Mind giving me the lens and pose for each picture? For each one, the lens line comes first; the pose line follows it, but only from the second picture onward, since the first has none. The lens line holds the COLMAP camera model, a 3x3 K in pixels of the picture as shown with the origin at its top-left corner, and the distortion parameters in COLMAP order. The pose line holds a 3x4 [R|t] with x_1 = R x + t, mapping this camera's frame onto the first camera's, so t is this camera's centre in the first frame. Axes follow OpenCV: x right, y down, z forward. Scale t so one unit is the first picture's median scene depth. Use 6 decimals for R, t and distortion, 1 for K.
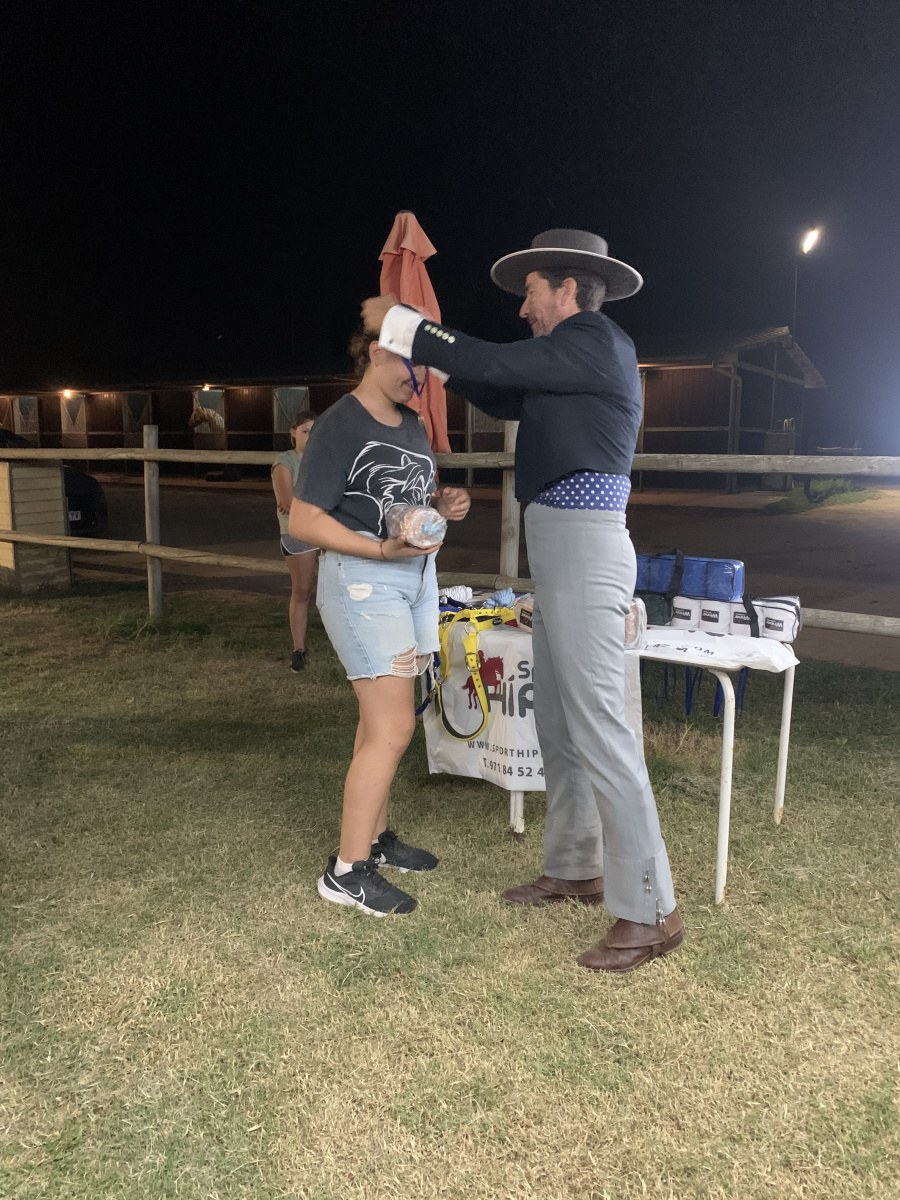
lens RADIAL K [[902.6, 0, 466.1], [0, 902.6, 580.4], [0, 0, 1]] dist [0.008296, -0.004772]
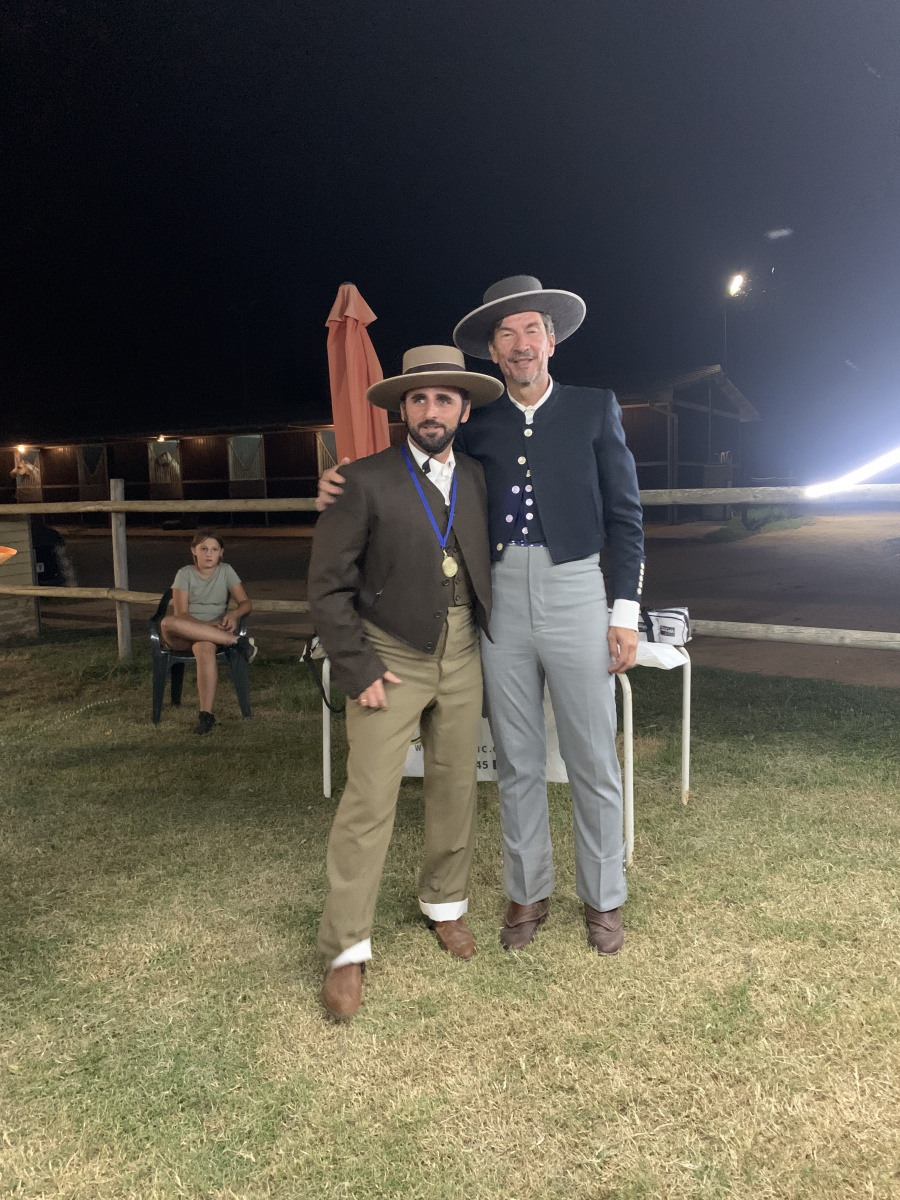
lens RADIAL K [[889.4, 0, 462.2], [0, 889.4, 572.7], [0, 0, 1]] dist [0.011992, -0.010241]
pose [[0.998345, -0.037003, 0.044027, 0.022732], [0.039203, 0.997969, -0.050207, 0.020710], [-0.042080, 0.051850, 0.997768, -0.169145]]
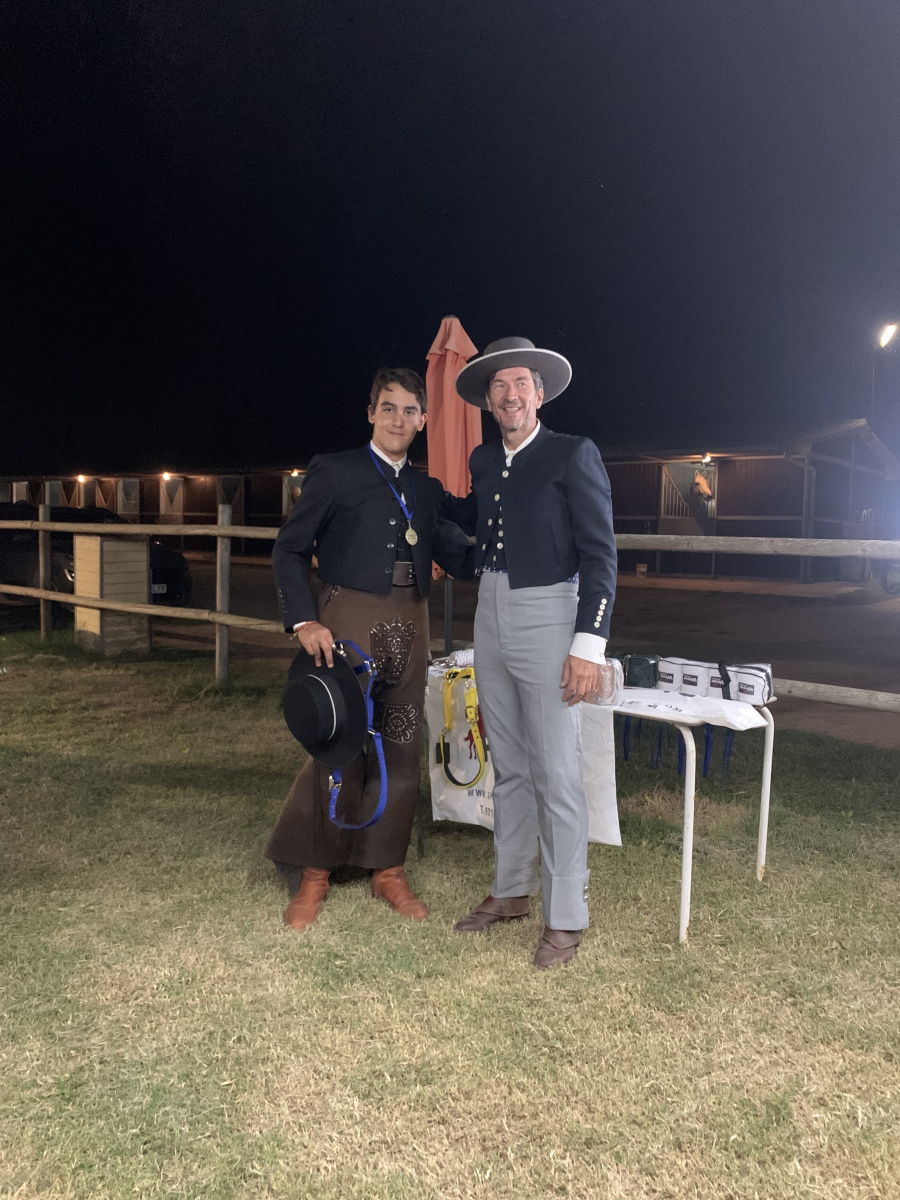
lens RADIAL K [[895.3, 0, 465.9], [0, 895.3, 600.7], [0, 0, 1]] dist [0.004953, -0.005277]
pose [[0.995927, 0.023411, -0.087065, 0.099985], [-0.029485, 0.997171, -0.069146, 0.028439], [0.085200, 0.071431, 0.993800, -0.111847]]
